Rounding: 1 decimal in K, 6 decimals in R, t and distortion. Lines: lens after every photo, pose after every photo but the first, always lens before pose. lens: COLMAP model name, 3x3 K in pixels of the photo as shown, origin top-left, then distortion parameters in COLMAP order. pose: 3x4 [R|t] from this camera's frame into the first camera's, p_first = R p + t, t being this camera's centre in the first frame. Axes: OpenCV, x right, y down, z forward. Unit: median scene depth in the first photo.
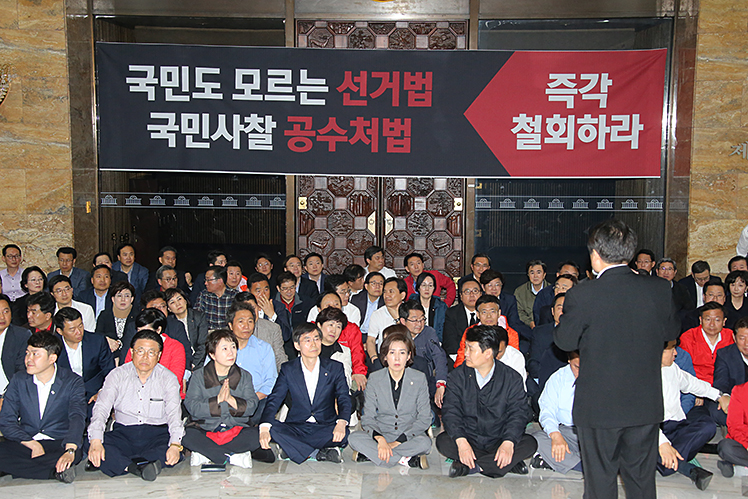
lens RADIAL K [[1366.5, 0, 371.2], [0, 1366.5, 247.6], [0, 0, 1]] dist [0.356313, 0.000000]
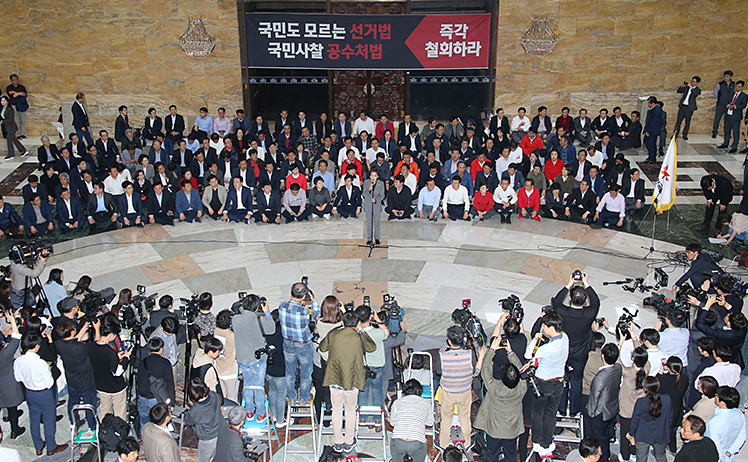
lens RADIAL K [[1088.3, 0, 376.7], [0, 1088.3, 234.4], [0, 0, 1]] dist [0.187334, 0.000000]
pose [[0.999899, -0.012376, 0.007023, 0.003627], [0.009971, 0.961458, 0.274770, -0.292316], [-0.010153, -0.274672, 0.961484, -0.856617]]
